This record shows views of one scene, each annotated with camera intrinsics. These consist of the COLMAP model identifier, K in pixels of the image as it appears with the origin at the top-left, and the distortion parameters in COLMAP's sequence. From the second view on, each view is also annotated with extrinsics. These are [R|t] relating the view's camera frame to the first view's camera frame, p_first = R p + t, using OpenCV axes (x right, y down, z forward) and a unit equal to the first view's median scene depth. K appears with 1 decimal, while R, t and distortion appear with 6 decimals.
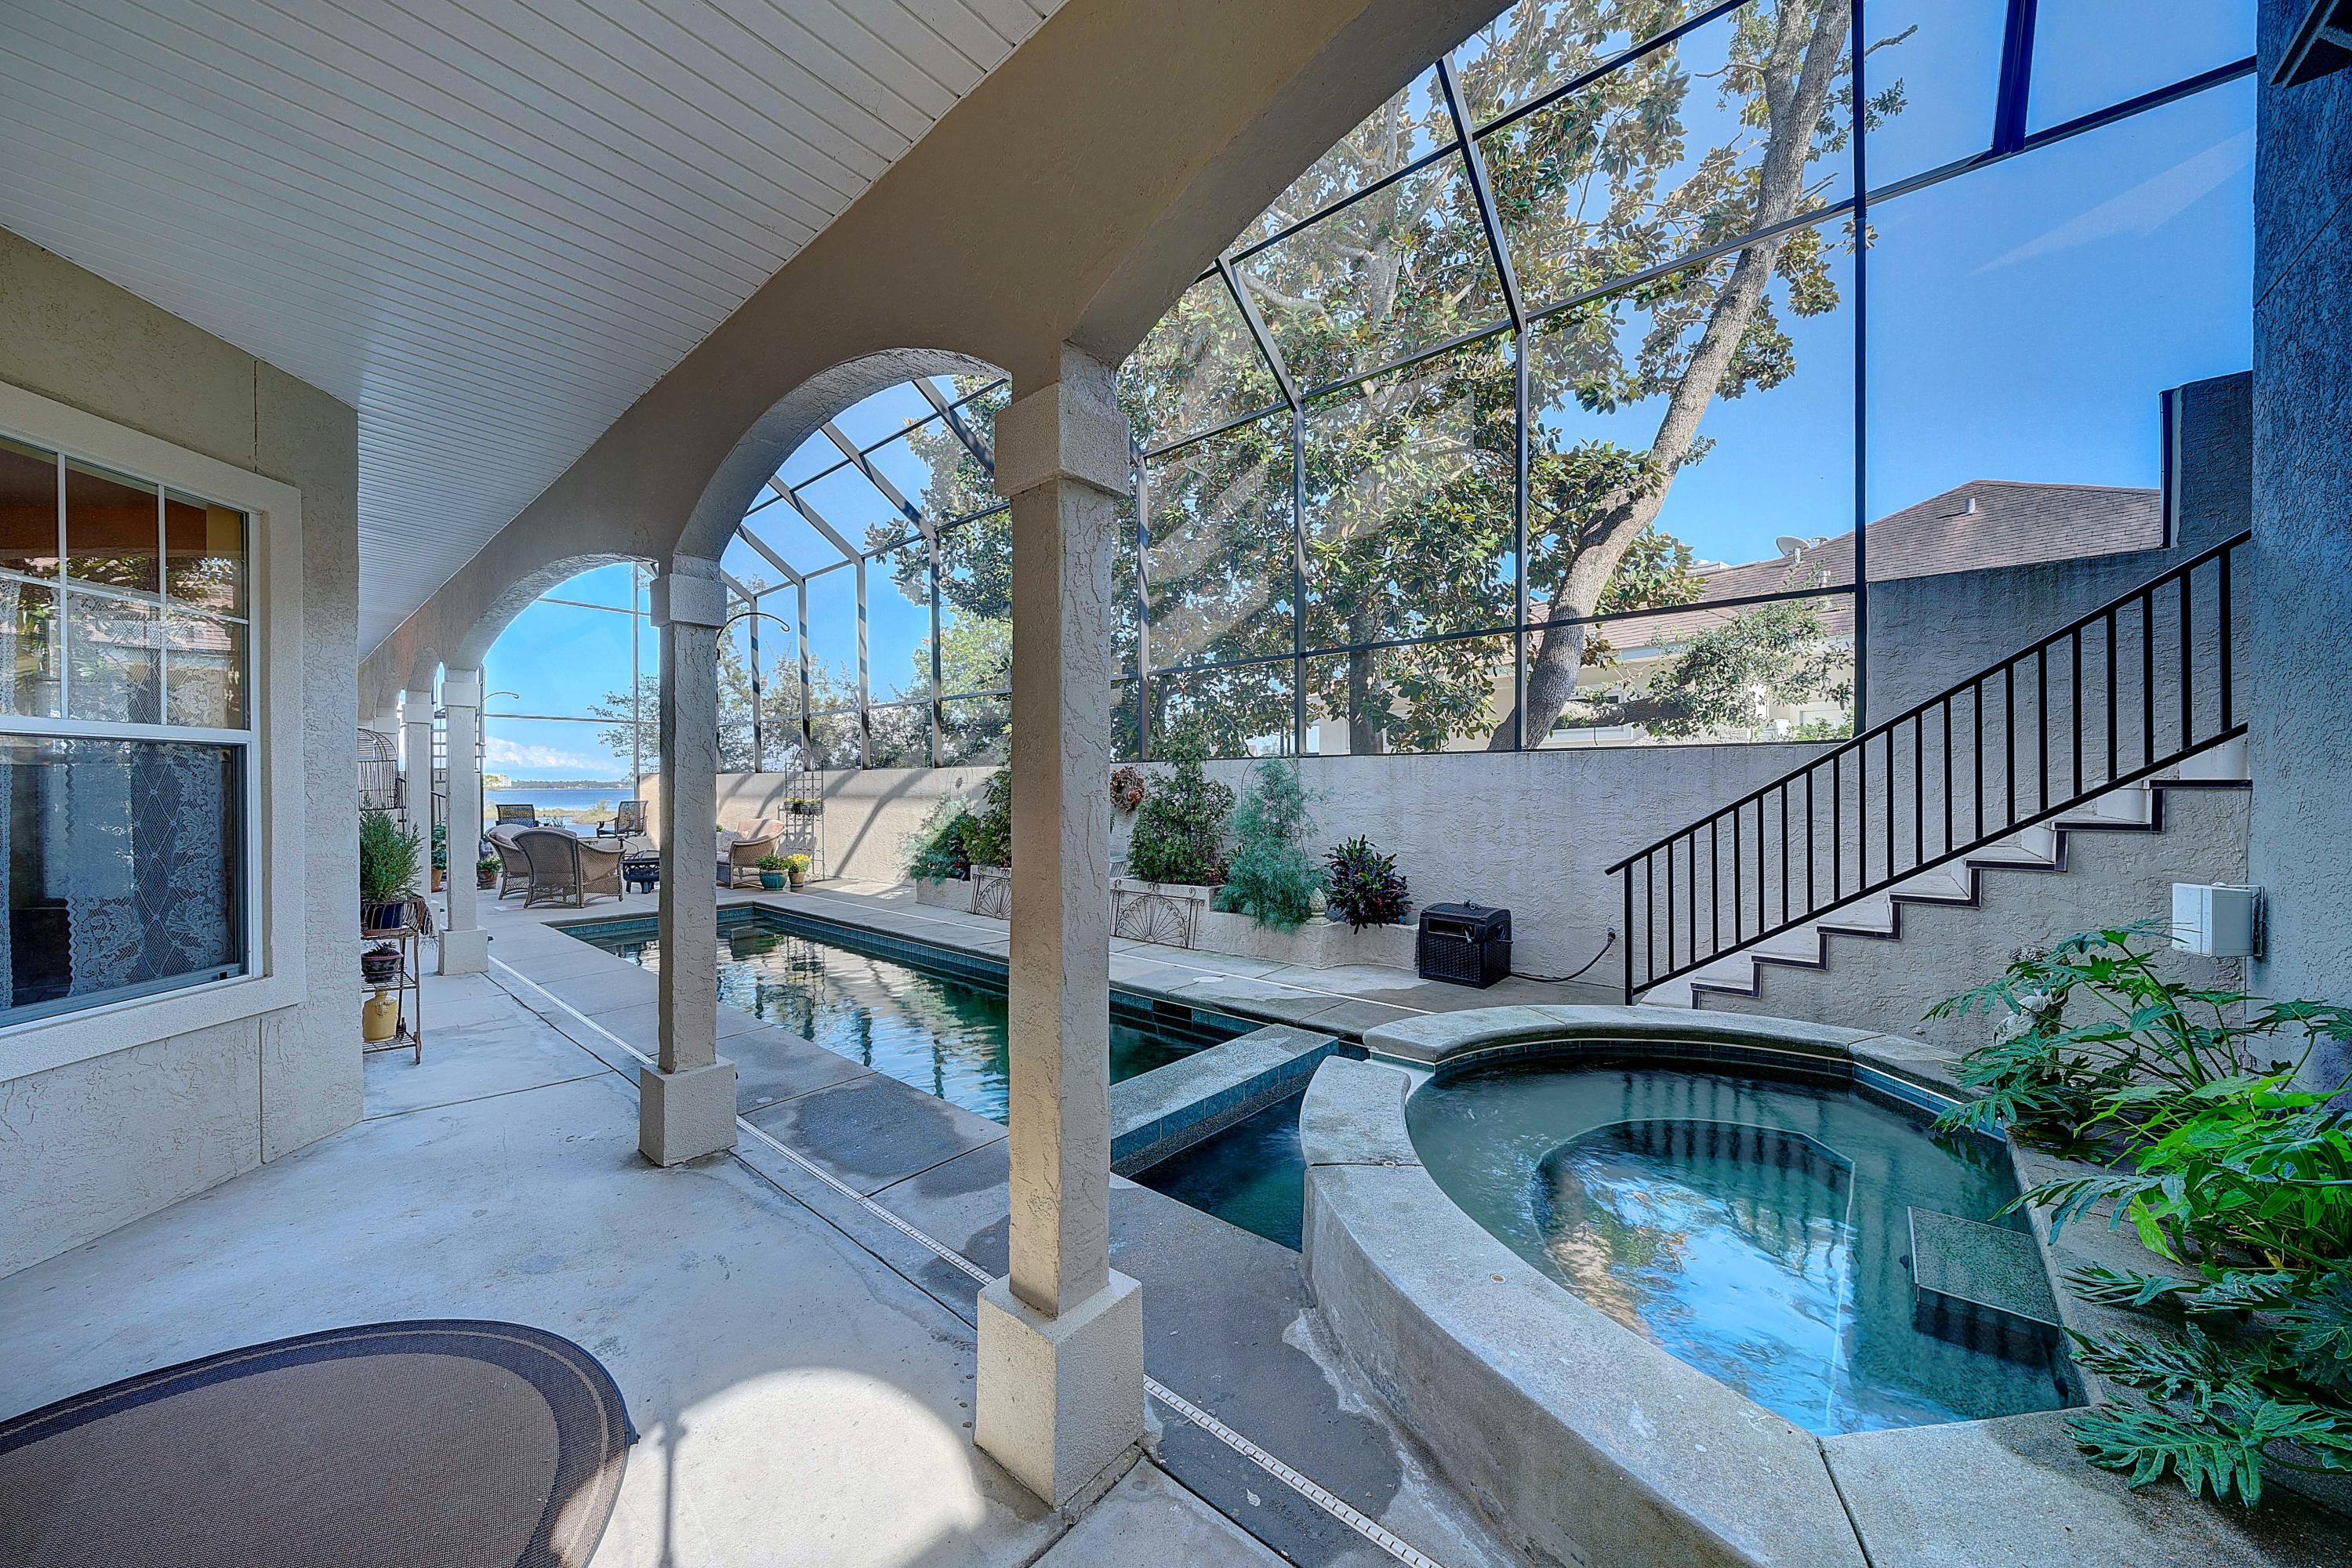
lens RADIAL K [[824.1, 0, 1176.0], [0, 824.1, 784.0], [0, 0, 1]] dist [-0.006816, 0.000144]
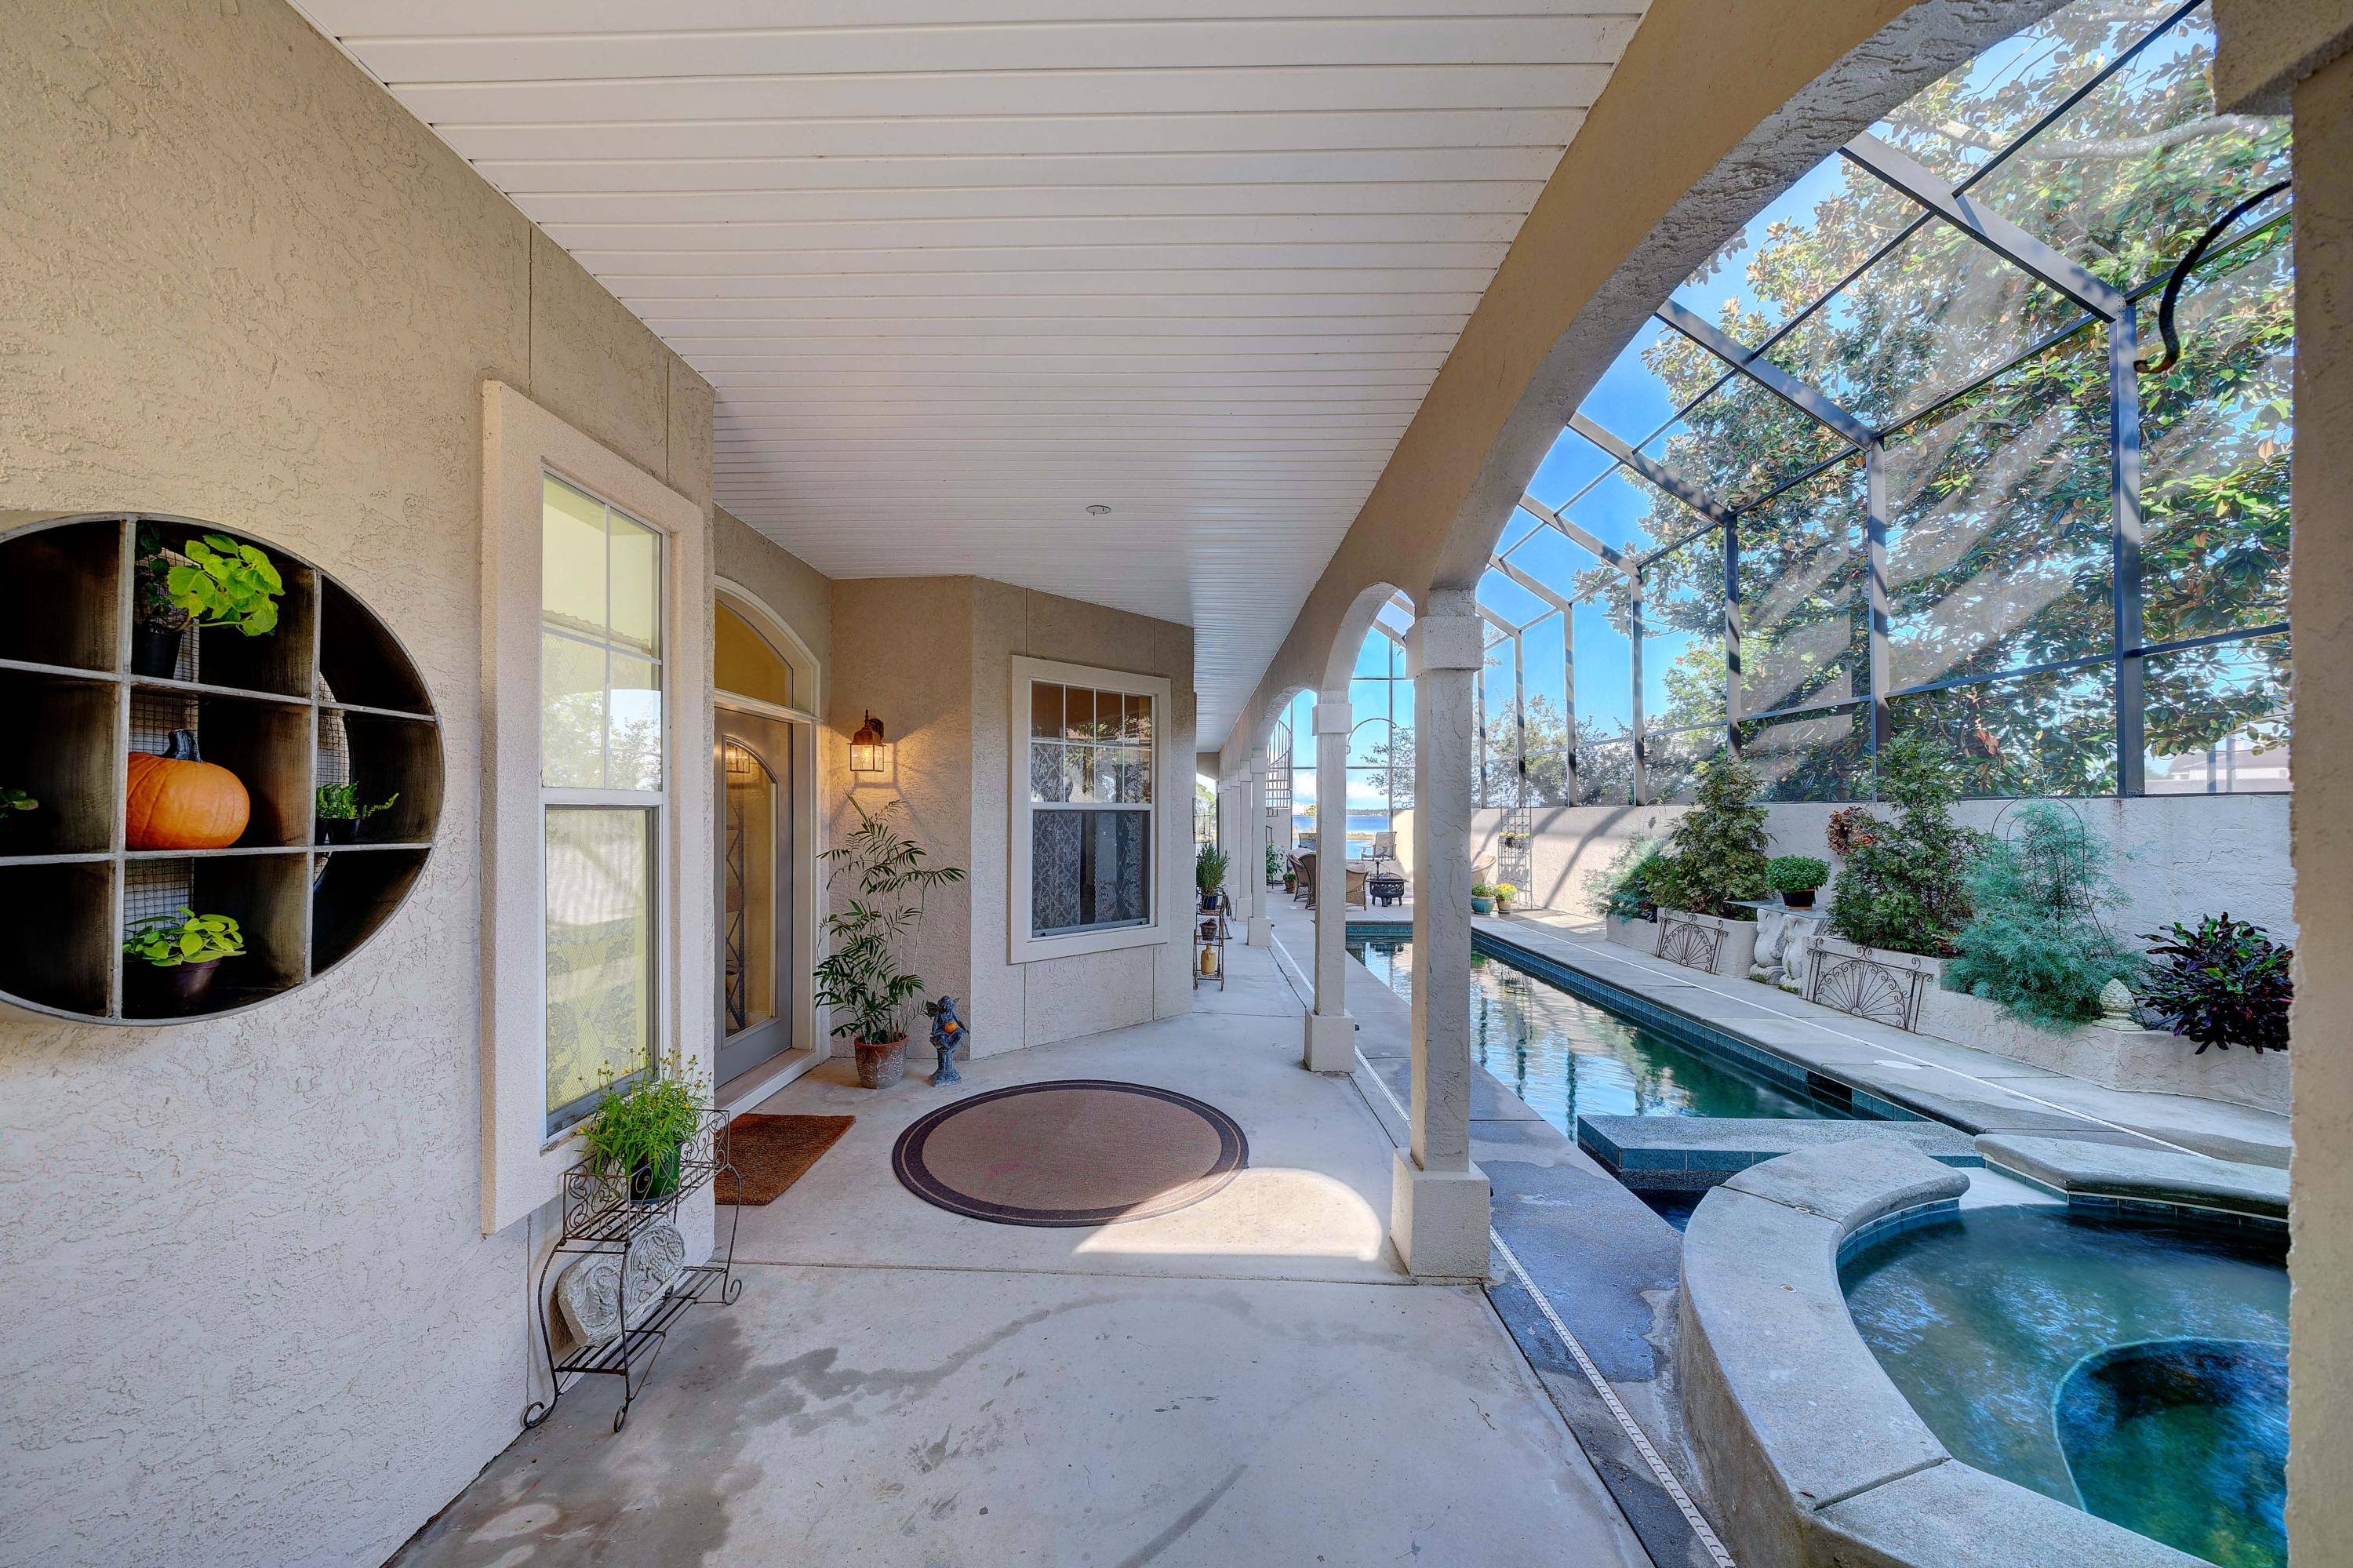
lens RADIAL K [[824.5, 0, 1176.5], [0, 824.5, 784.0], [0, 0, 1]] dist [-0.006816, 0.000144]
pose [[0.648320, -0.021834, -0.761055, 0.170093], [-0.005661, 0.999423, -0.033495, -0.016680], [0.761347, 0.026024, 0.647822, -0.102323]]
